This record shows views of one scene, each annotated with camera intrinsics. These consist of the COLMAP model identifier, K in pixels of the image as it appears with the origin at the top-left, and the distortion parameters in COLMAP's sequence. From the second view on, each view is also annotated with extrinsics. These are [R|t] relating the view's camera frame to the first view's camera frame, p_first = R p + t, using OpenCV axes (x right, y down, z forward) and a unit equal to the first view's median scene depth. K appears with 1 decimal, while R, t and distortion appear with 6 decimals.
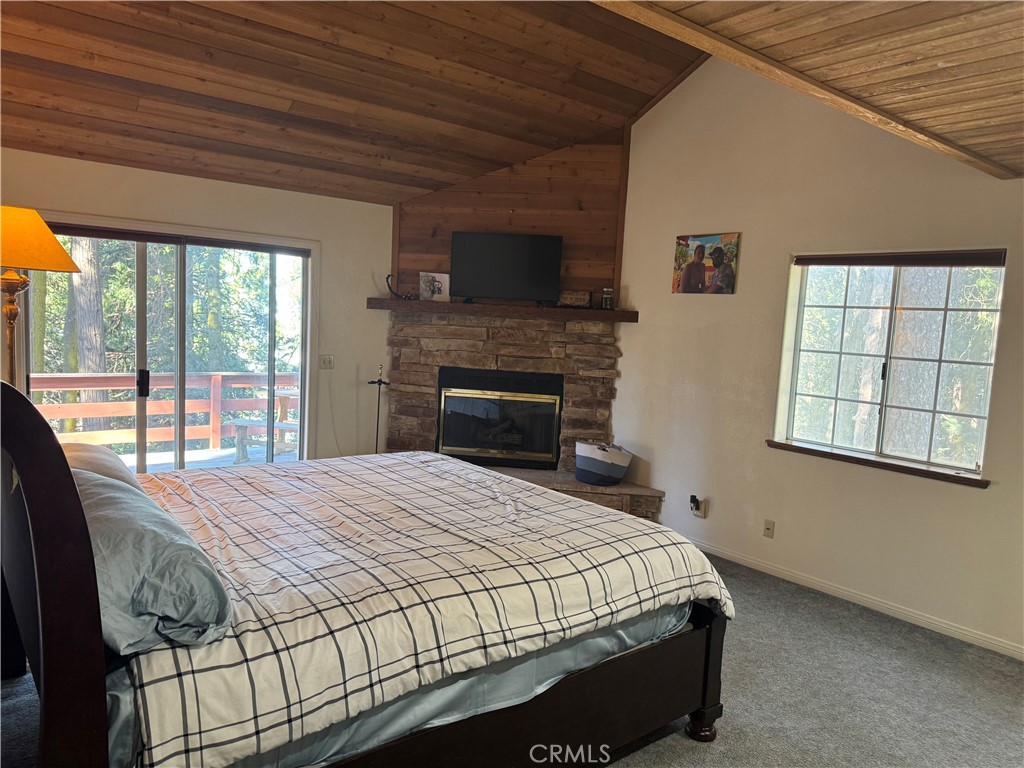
lens RADIAL K [[720.7, 0, 510.6], [0, 720.7, 390.6], [0, 0, 1]] dist [0.089112, -0.122332]
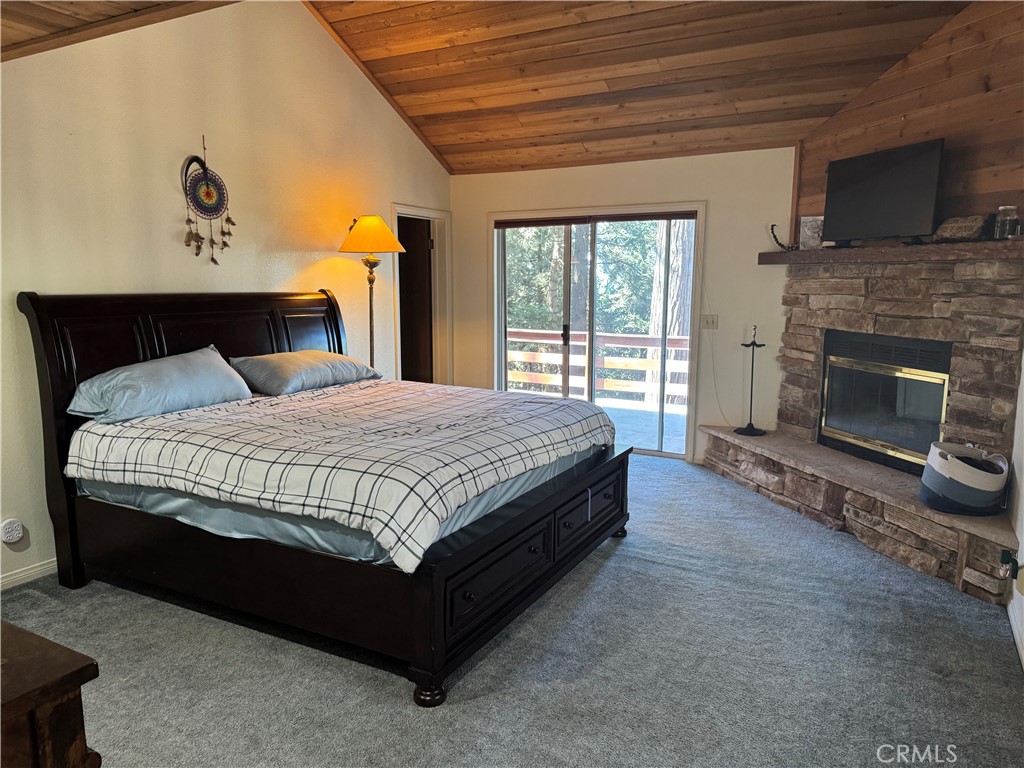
lens RADIAL K [[720.7, 0, 510.6], [0, 720.7, 390.6], [0, 0, 1]] dist [0.089112, -0.122332]
pose [[0.380562, 0.091797, -0.920188, 0.555337], [-0.073880, 0.994898, 0.068696, 0.005795], [0.921799, 0.041840, 0.385403, 0.359745]]
